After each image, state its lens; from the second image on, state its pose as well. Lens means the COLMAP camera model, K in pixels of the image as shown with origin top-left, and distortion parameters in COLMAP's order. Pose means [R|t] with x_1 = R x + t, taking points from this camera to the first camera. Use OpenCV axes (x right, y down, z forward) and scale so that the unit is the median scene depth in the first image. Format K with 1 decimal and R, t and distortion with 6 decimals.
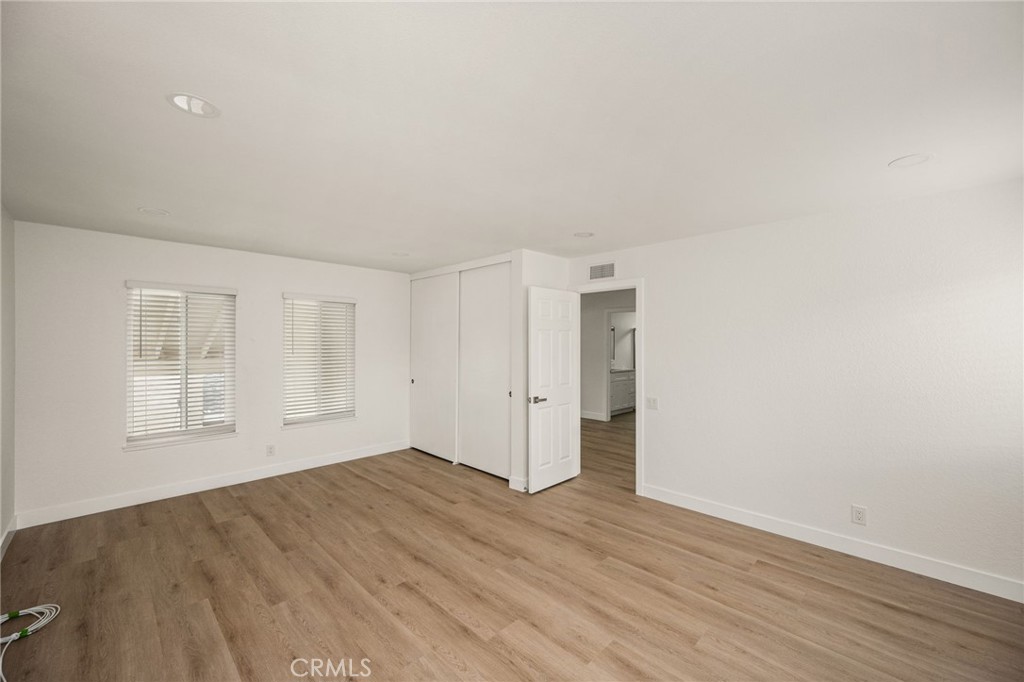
lens RADIAL K [[411.3, 0, 514.5], [0, 411.3, 335.8], [0, 0, 1]] dist [-0.002854, 0.000420]
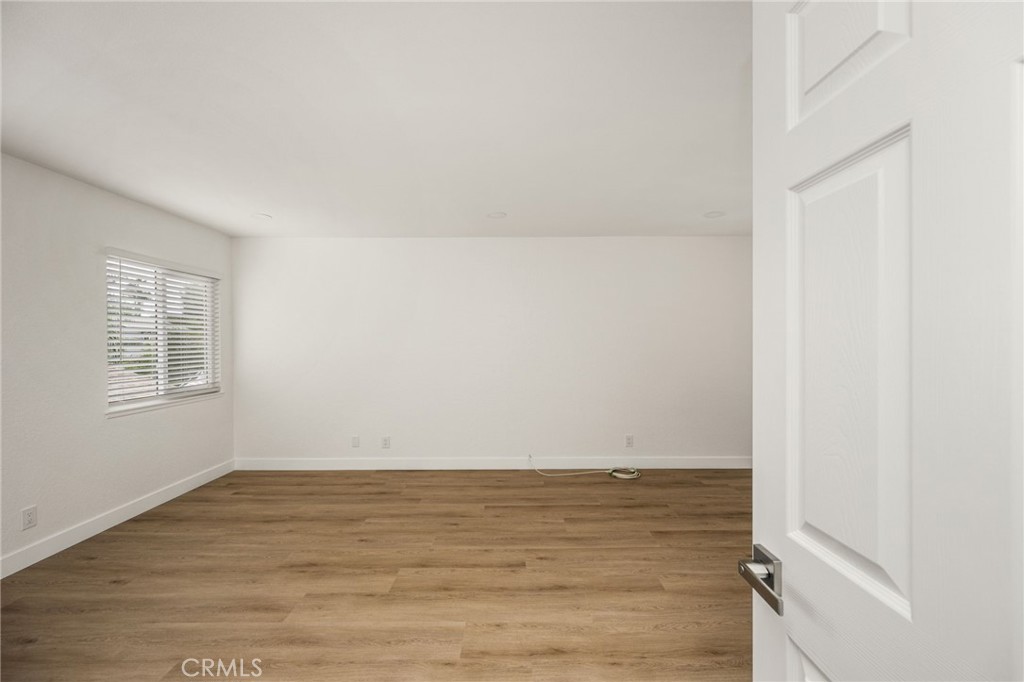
lens RADIAL K [[411.3, 0, 509.8], [0, 411.3, 341.9], [0, 0, 1]] dist [-0.002854, 0.000420]
pose [[-0.719301, 0.004001, -0.694687, 0.336234], [0.013286, 0.999880, -0.007998, 0.064584], [0.694571, -0.014983, -0.719268, 1.329382]]
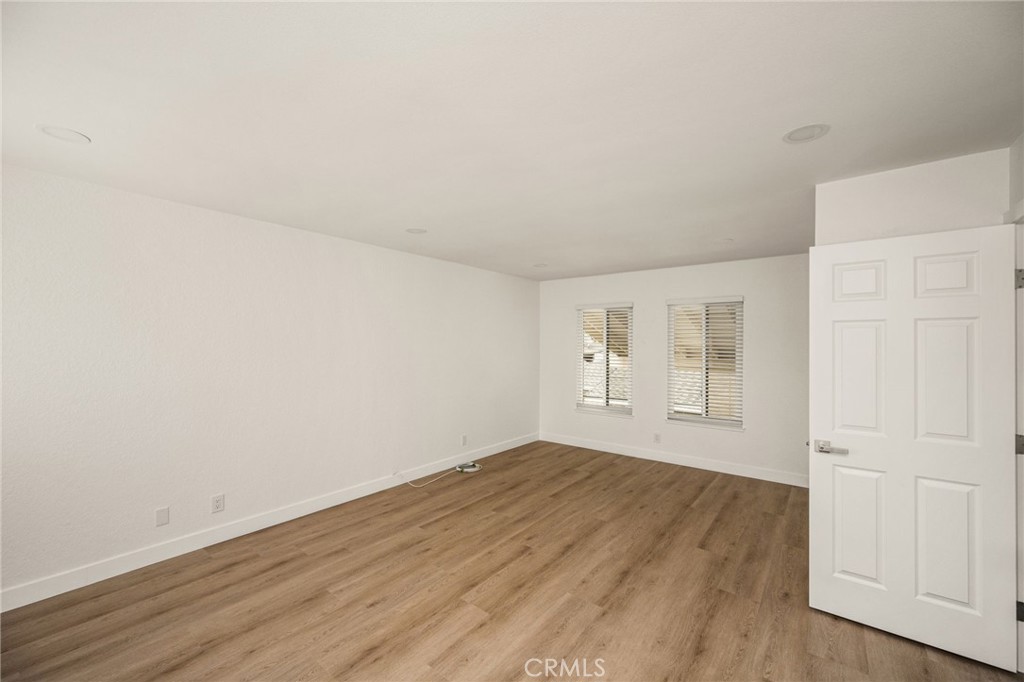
lens RADIAL K [[411.3, 0, 511.7], [0, 411.3, 346.7], [0, 0, 1]] dist [-0.002854, 0.000420]
pose [[0.109989, 0.006931, -0.993909, 0.702940], [0.008742, 0.999930, 0.007940, 0.013915], [0.993894, -0.009562, 0.109921, 0.653124]]
